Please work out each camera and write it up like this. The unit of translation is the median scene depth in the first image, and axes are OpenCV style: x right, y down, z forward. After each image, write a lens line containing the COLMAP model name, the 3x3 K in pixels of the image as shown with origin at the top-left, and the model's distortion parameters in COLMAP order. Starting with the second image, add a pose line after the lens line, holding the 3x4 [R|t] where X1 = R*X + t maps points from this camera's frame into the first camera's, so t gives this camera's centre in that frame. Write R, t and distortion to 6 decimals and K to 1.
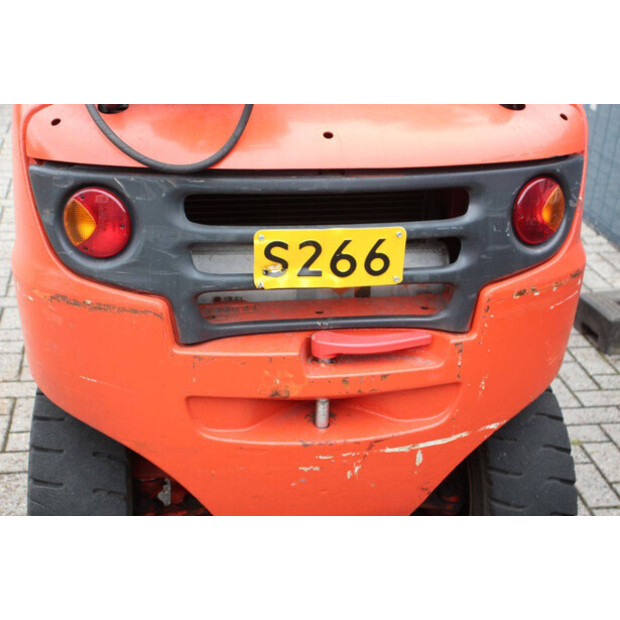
lens RADIAL K [[1044.5, 0, 309.4], [0, 1044.5, 309.4], [0, 0, 1]] dist [0.121572, 0.000000]
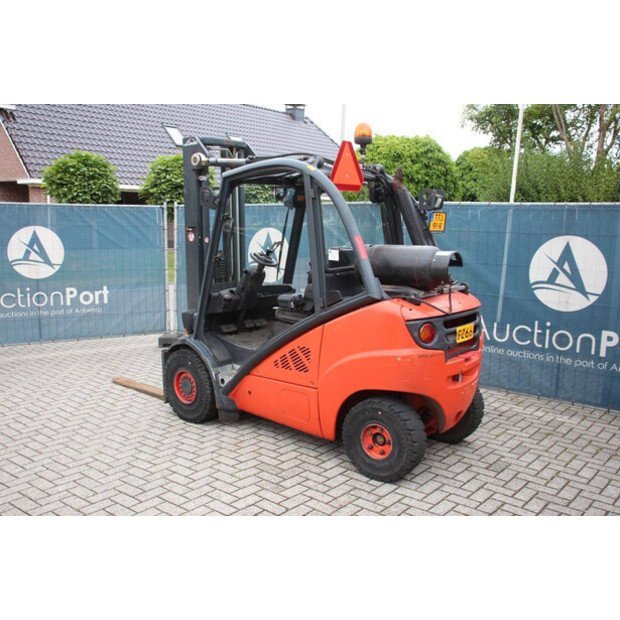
lens RADIAL K [[599.5, 0, 307.3], [0, 599.5, 308.2], [0, 0, 1]] dist [-0.066137, 0.000000]
pose [[0.749925, -0.120412, 0.650472, -1.845588], [0.289968, 0.943631, -0.159621, 0.048328], [-0.594585, 0.308320, 0.742568, -0.347122]]
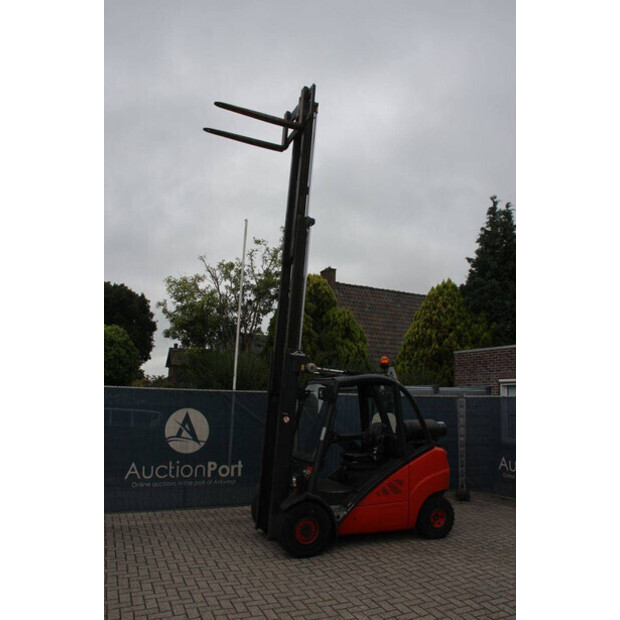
lens RADIAL K [[508.3, 0, 305.5], [0, 508.3, 306.4], [0, 0, 1]] dist [-0.154188, 0.132267]
pose [[-0.243027, 0.127012, 0.961668, -3.715217], [0.376351, 0.926078, -0.027202, -1.458777], [-0.894035, 0.355314, -0.272863, 2.543501]]
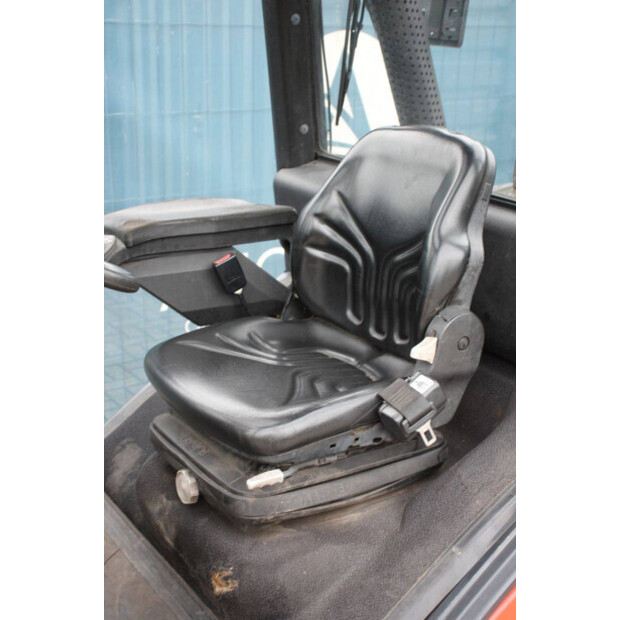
lens RADIAL K [[895.2, 0, 311.7], [0, 895.2, 309.0], [0, 0, 1]] dist [0.099183, 0.000000]
pose [[-0.447281, -0.325376, 0.833109, -0.875570], [0.340460, 0.799412, 0.495002, -0.886154], [-0.827059, 0.505045, -0.246785, 1.732287]]
